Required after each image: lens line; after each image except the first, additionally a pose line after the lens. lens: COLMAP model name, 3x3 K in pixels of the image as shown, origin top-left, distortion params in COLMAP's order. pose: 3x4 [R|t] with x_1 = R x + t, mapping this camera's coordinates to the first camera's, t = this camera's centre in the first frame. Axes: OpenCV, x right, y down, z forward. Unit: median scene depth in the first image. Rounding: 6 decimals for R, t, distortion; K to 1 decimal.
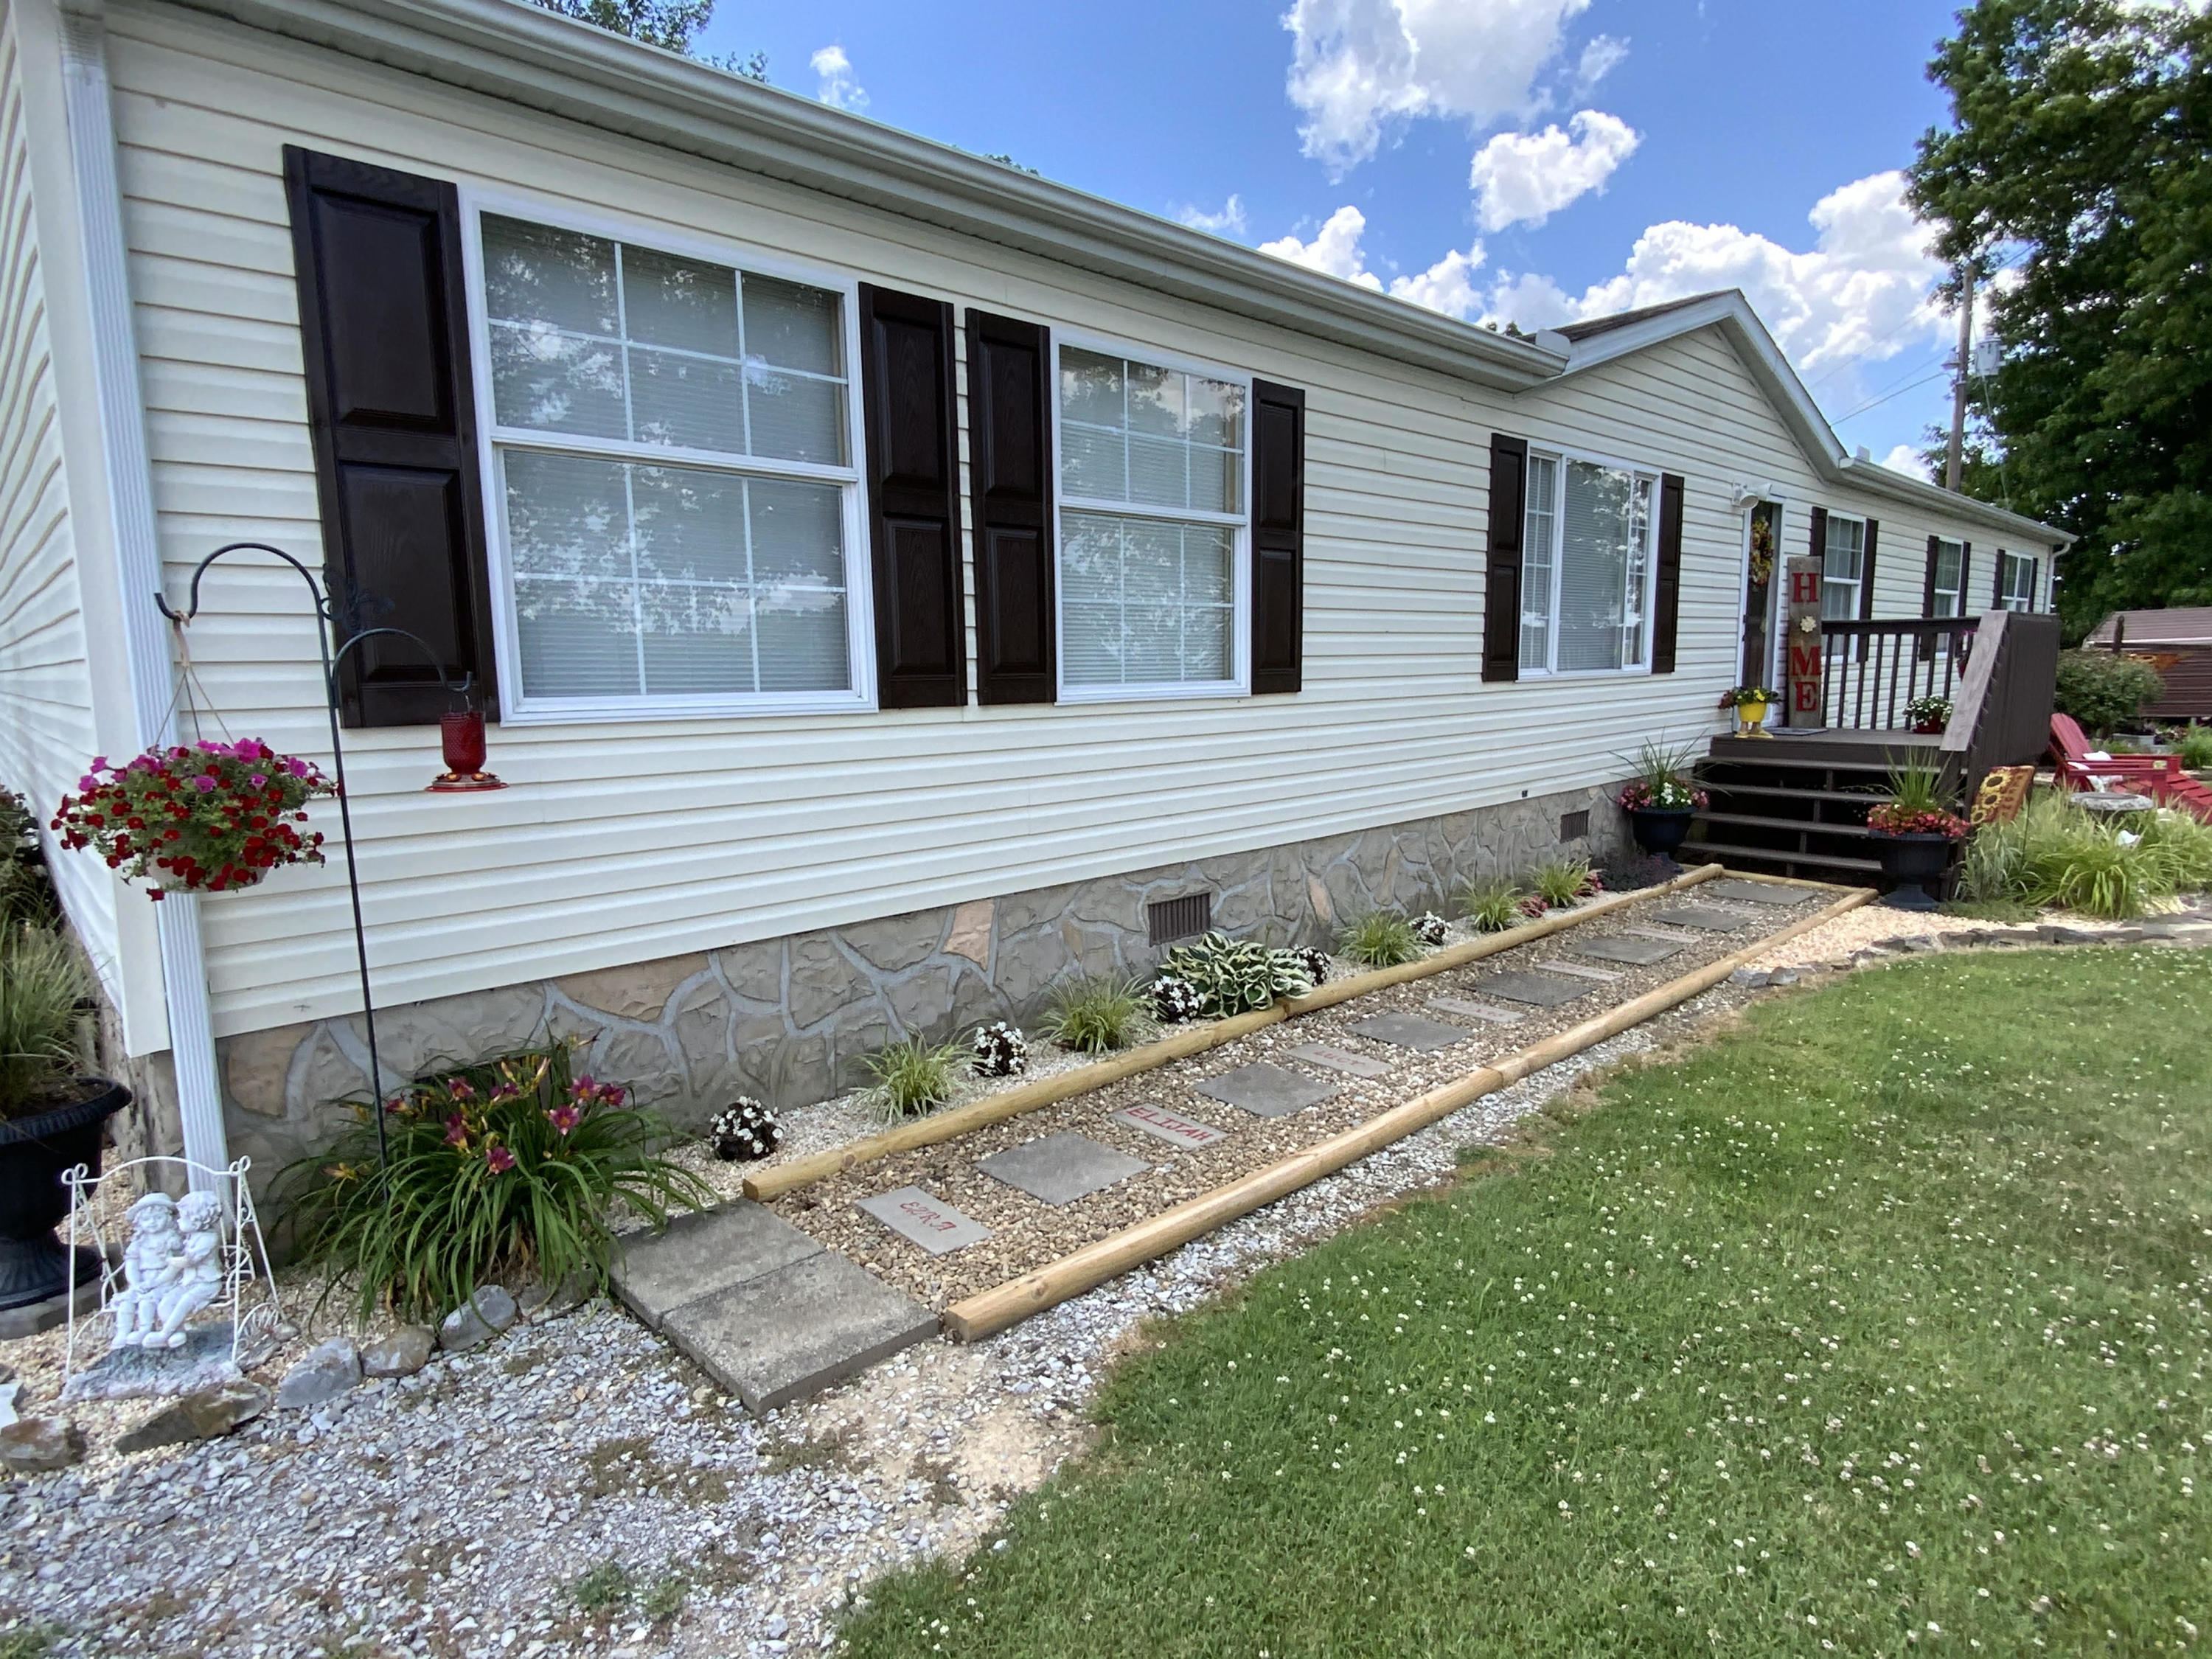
lens RADIAL K [[1218.1, 0, 1104.1], [0, 1218.1, 847.6], [0, 0, 1]] dist [-0.008945, -0.003349]
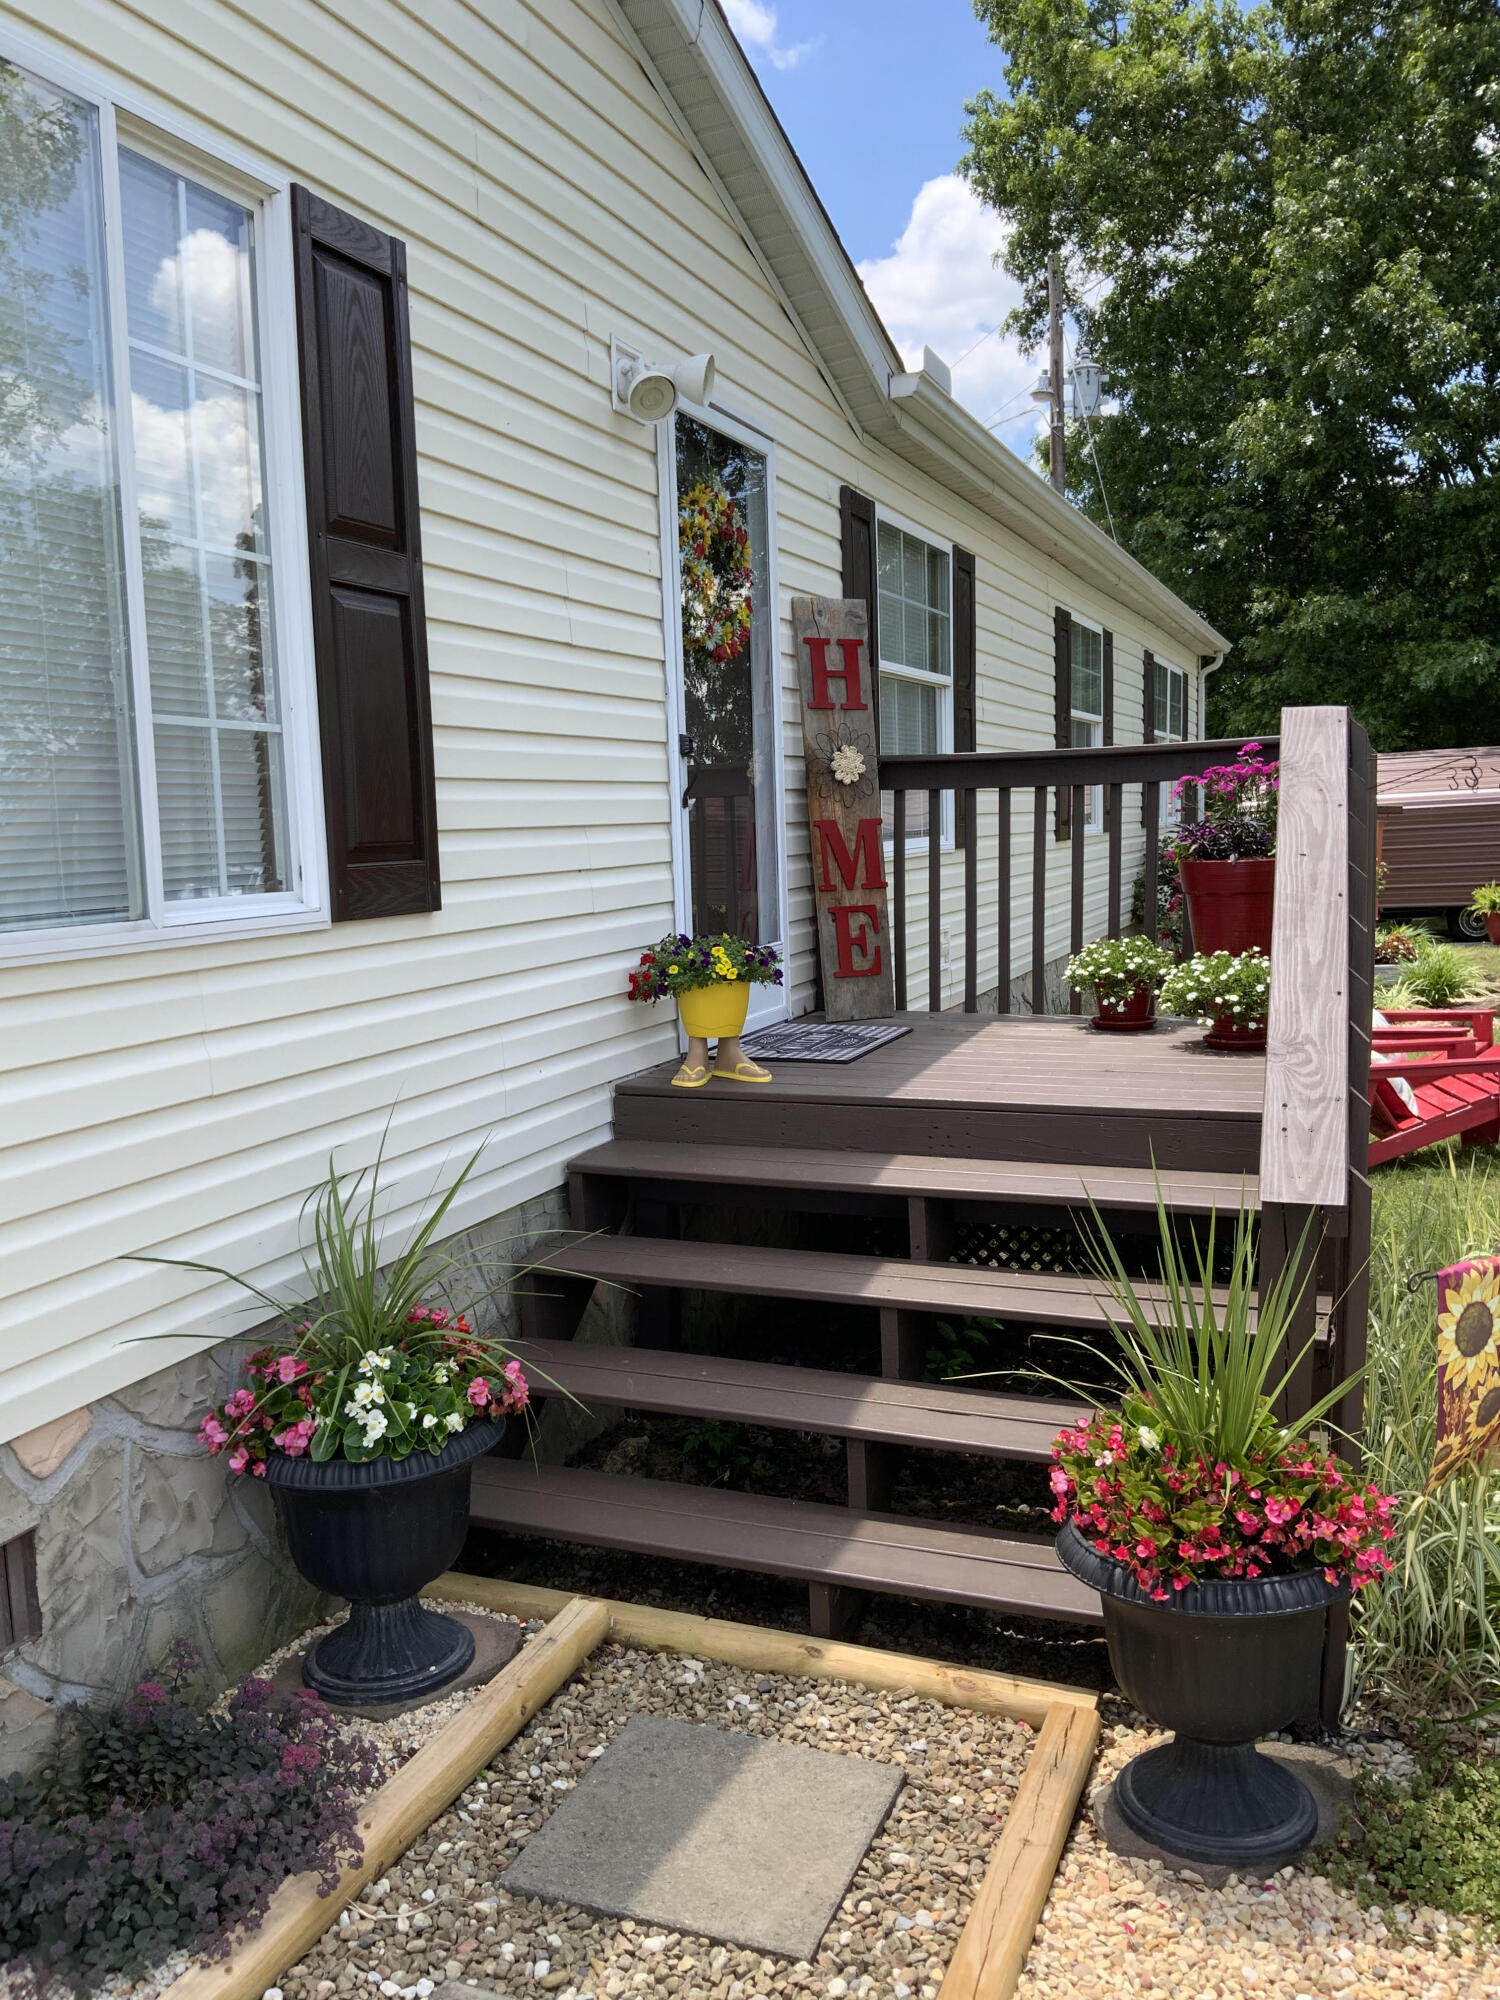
lens RADIAL K [[1590.4, 0, 750.2], [0, 1590.4, 999.4], [0, 0, 1]] dist [0.017276, 0.004314]
pose [[0.910218, -0.052460, 0.410794, 0.324888], [0.071769, 0.996917, -0.031711, -0.090515], [-0.407864, 0.058347, 0.911177, 0.528786]]
